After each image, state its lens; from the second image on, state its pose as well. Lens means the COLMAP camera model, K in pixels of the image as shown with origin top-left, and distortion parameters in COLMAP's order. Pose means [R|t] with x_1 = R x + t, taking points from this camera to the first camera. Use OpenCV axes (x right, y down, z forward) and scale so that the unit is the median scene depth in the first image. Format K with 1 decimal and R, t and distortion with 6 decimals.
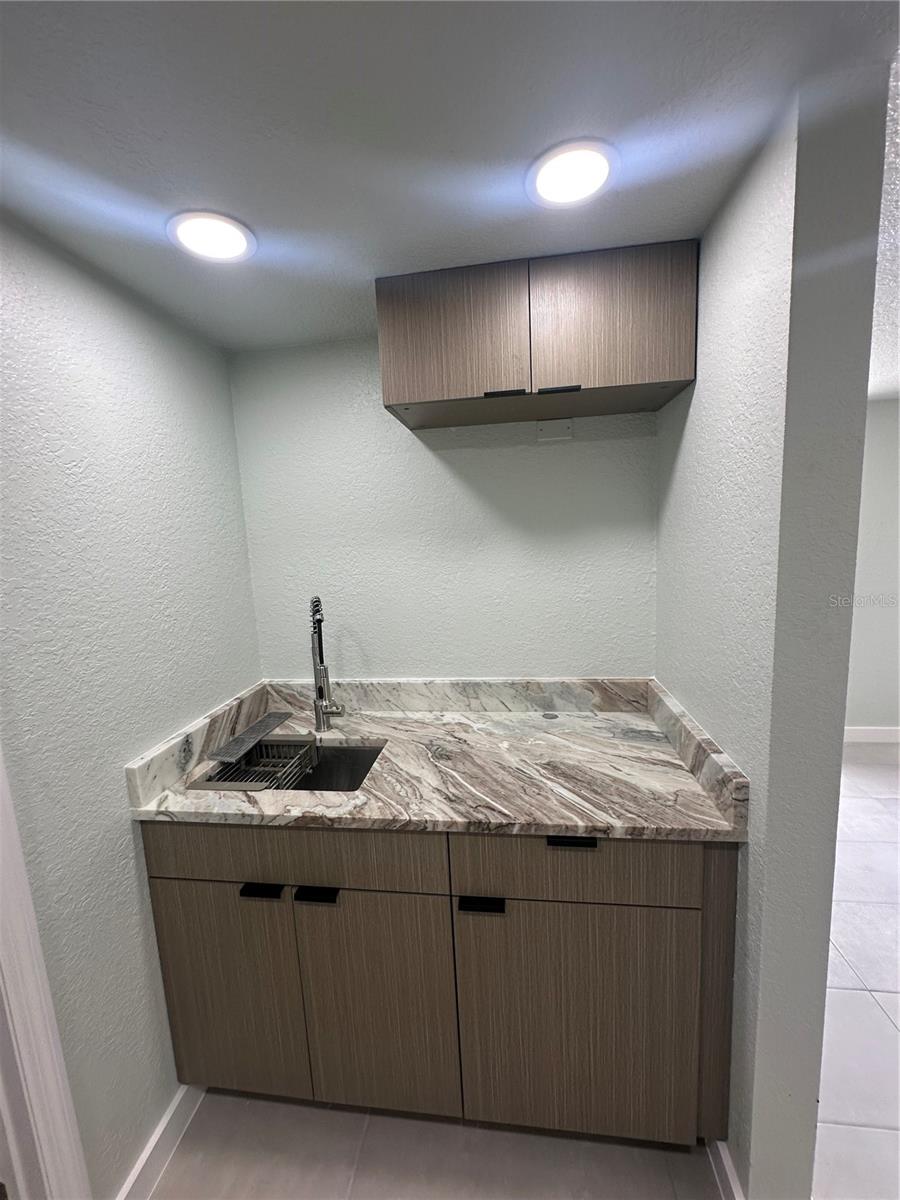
lens RADIAL K [[481.0, 0, 451.1], [0, 481.0, 597.5], [0, 0, 1]] dist [-0.004416, 0.000788]
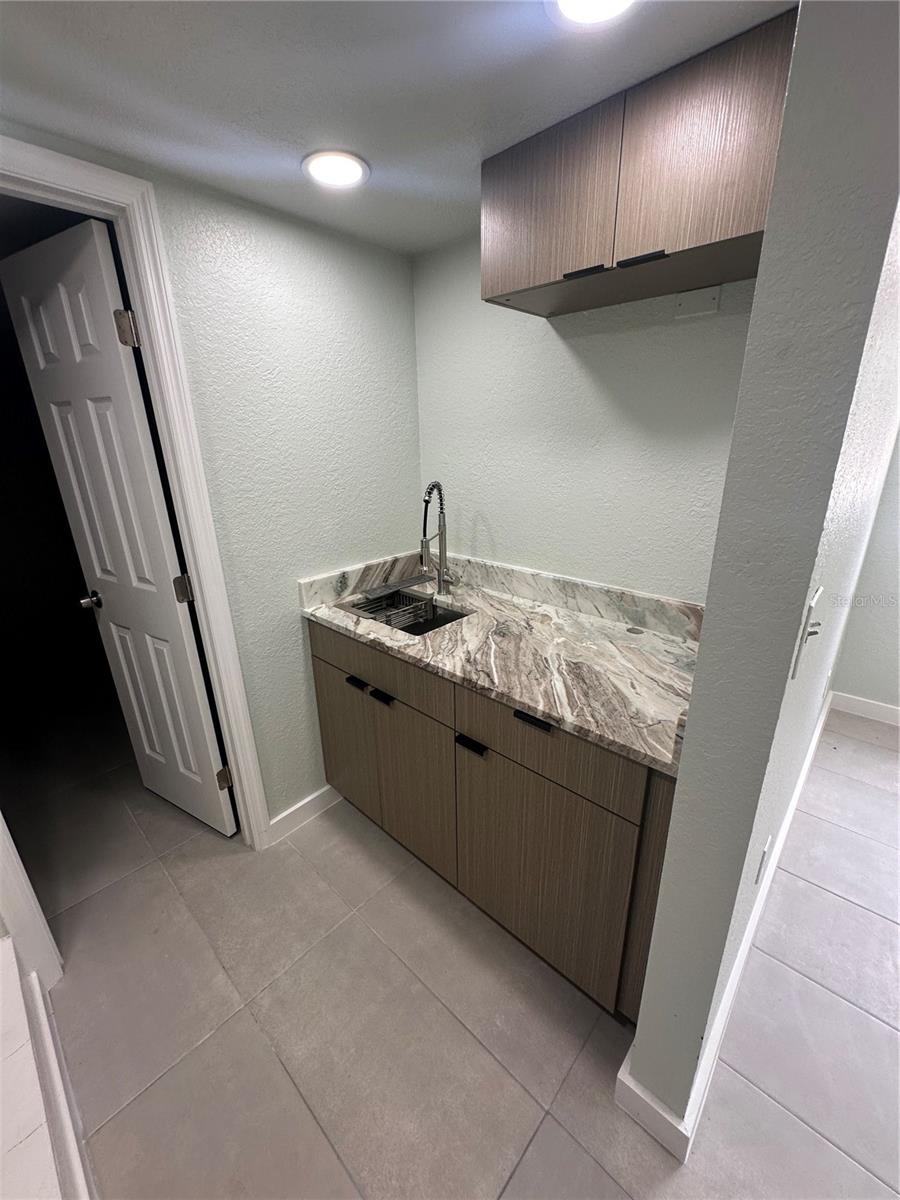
lens RADIAL K [[481.0, 0, 449.2], [0, 481.0, 597.7], [0, 0, 1]] dist [-0.004416, 0.000788]
pose [[0.814769, 0.219606, -0.536585, 0.502966], [-0.101816, 0.965303, 0.240465, -0.015422], [0.570775, -0.141290, 0.808859, 0.015970]]
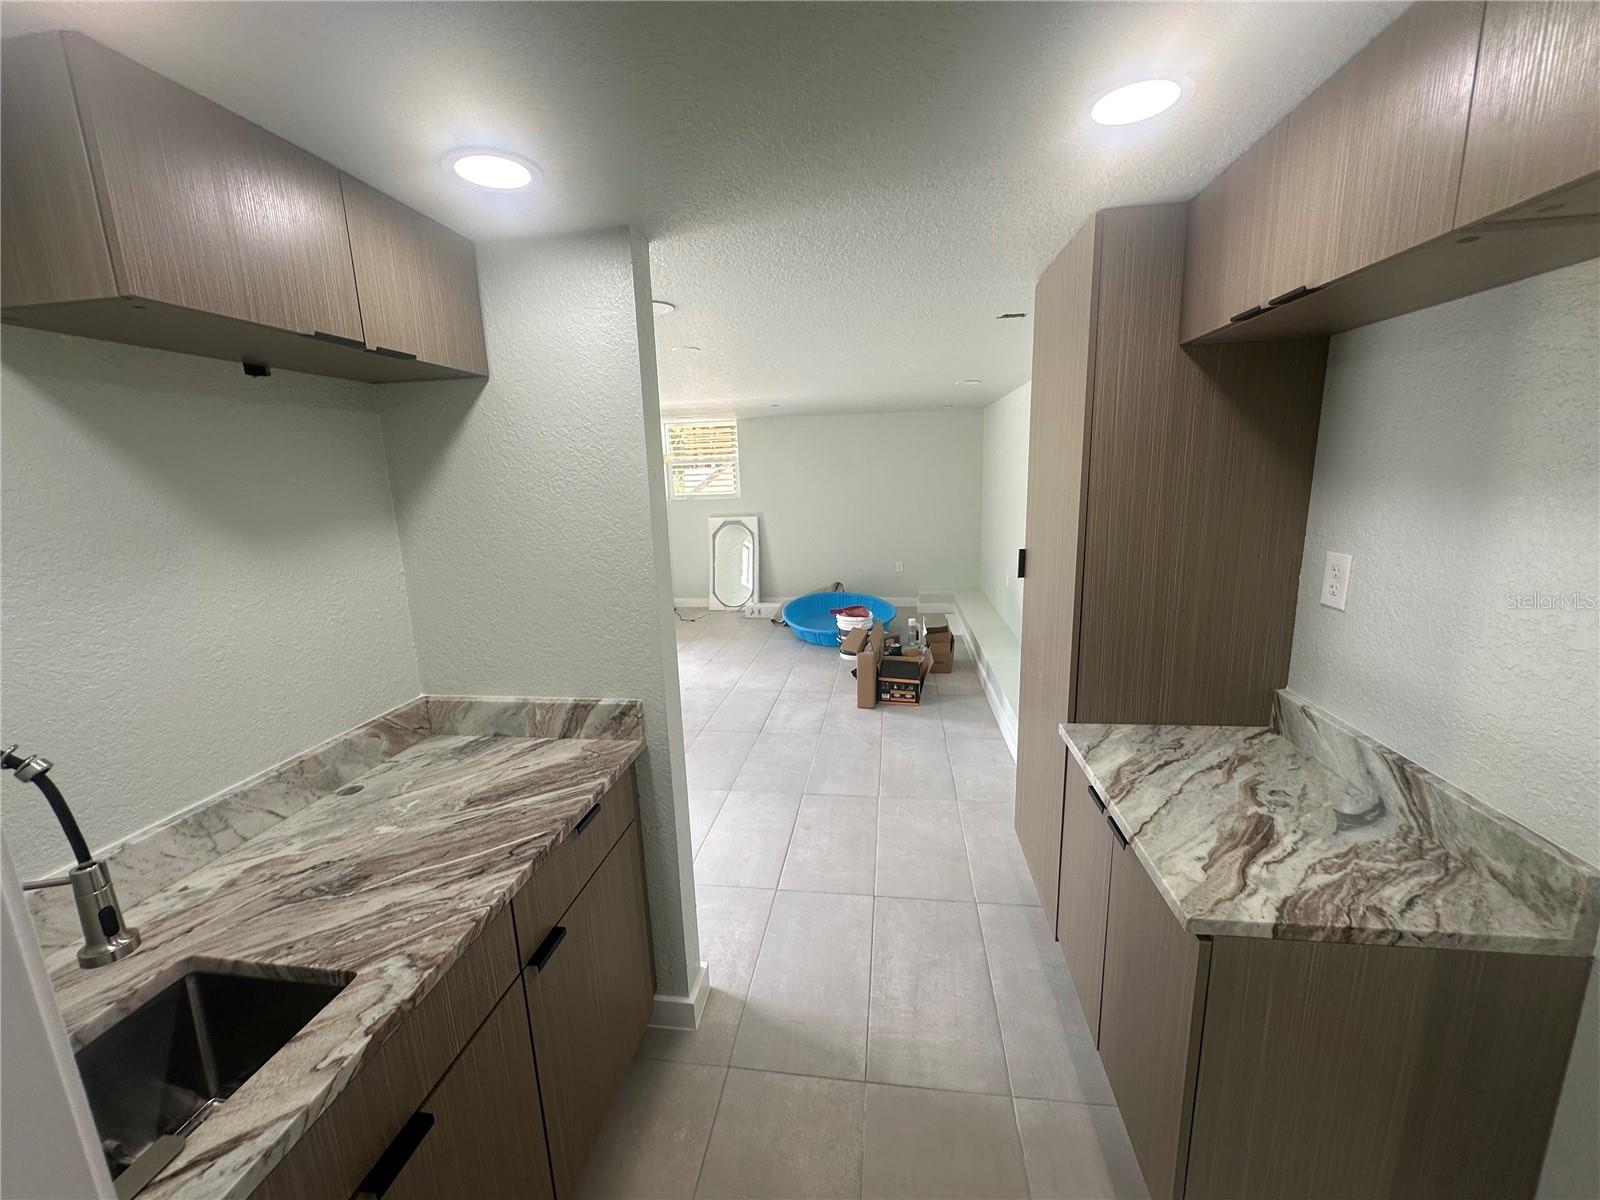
lens RADIAL K [[641.3, 0, 796.7], [0, 641.3, 596.0], [0, 0, 1]] dist [-0.004416, 0.000788]
pose [[0.013614, -0.143423, 0.989568, -0.837074], [0.171771, 0.975283, 0.138989, -0.062234], [-0.985043, 0.168087, 0.037913, 0.333467]]
